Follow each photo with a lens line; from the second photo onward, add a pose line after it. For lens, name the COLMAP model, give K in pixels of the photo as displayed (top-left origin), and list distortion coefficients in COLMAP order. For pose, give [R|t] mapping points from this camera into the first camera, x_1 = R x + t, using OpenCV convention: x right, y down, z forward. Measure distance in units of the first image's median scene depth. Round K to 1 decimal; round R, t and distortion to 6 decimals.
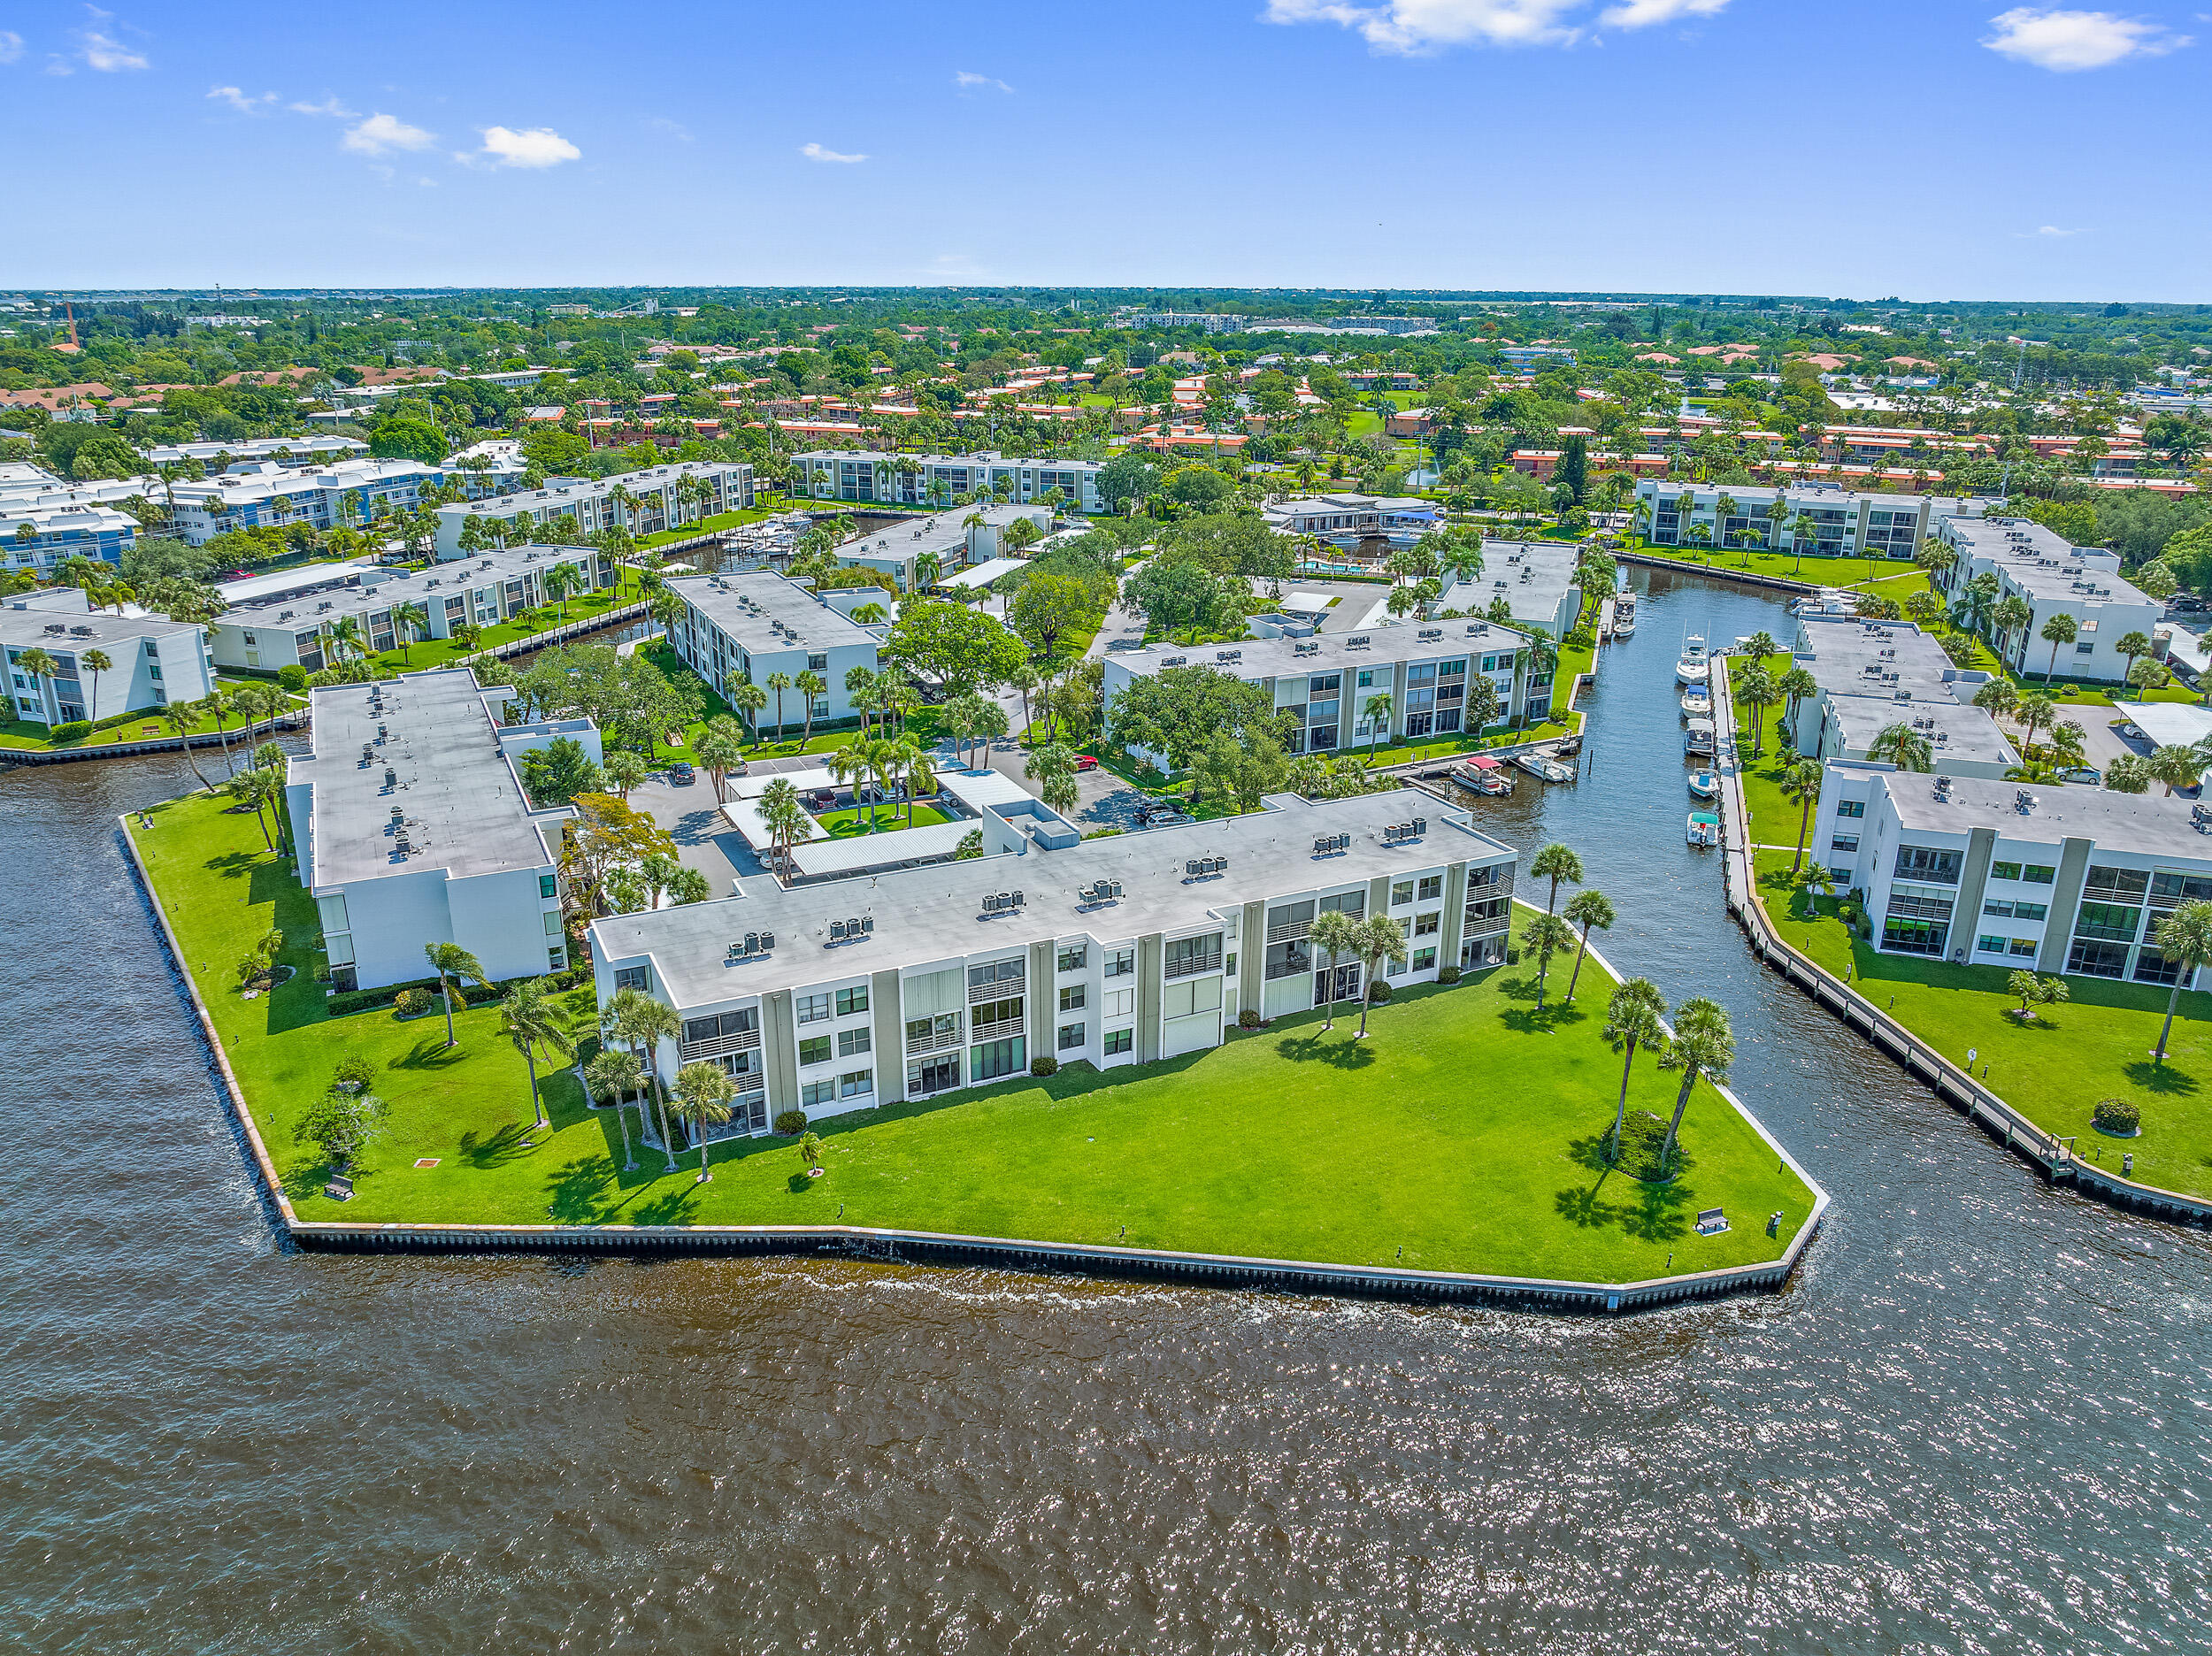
lens RADIAL K [[1569.7, 0, 1106.0], [0, 1569.7, 828.0], [0, 0, 1]] dist [0.002909, -0.137554]
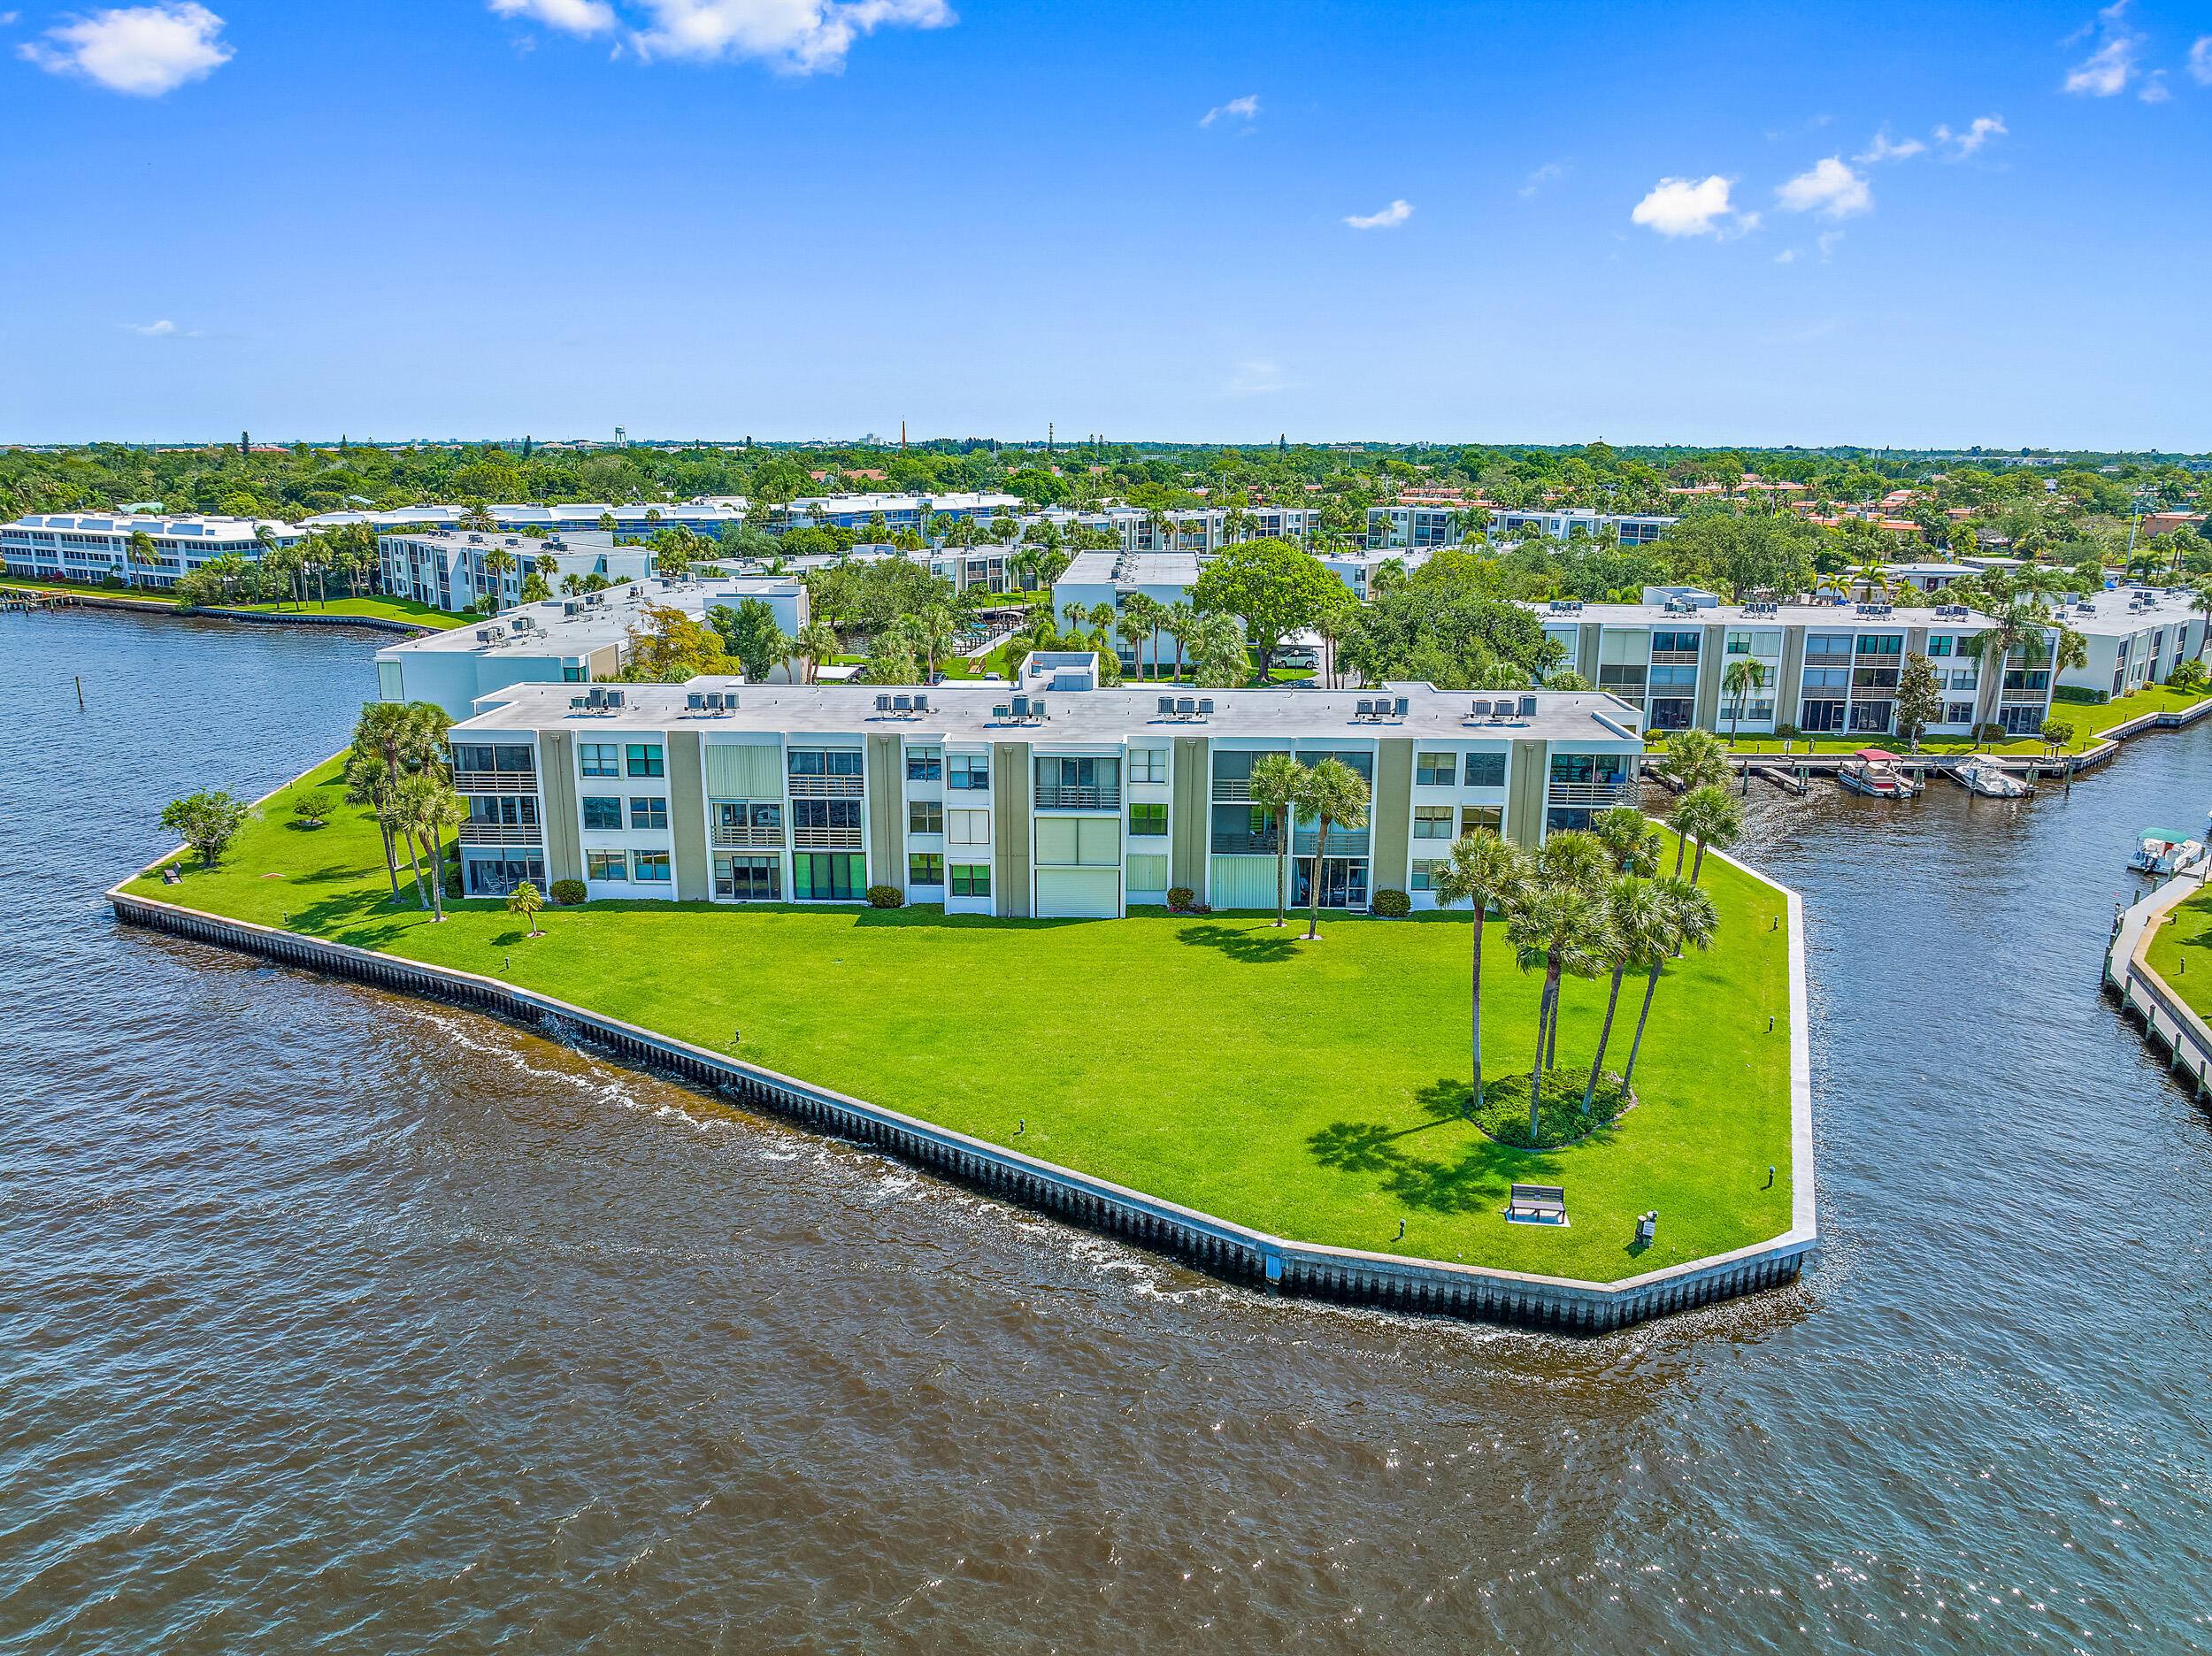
lens RADIAL K [[1569.7, 0, 1106.0], [0, 1569.7, 828.0], [0, 0, 1]] dist [0.002909, -0.137554]
pose [[0.878267, 0.110005, -0.465344, 0.433648], [-0.157530, 0.985414, -0.064368, 0.152079], [0.451476, 0.129838, 0.882786, 0.341920]]
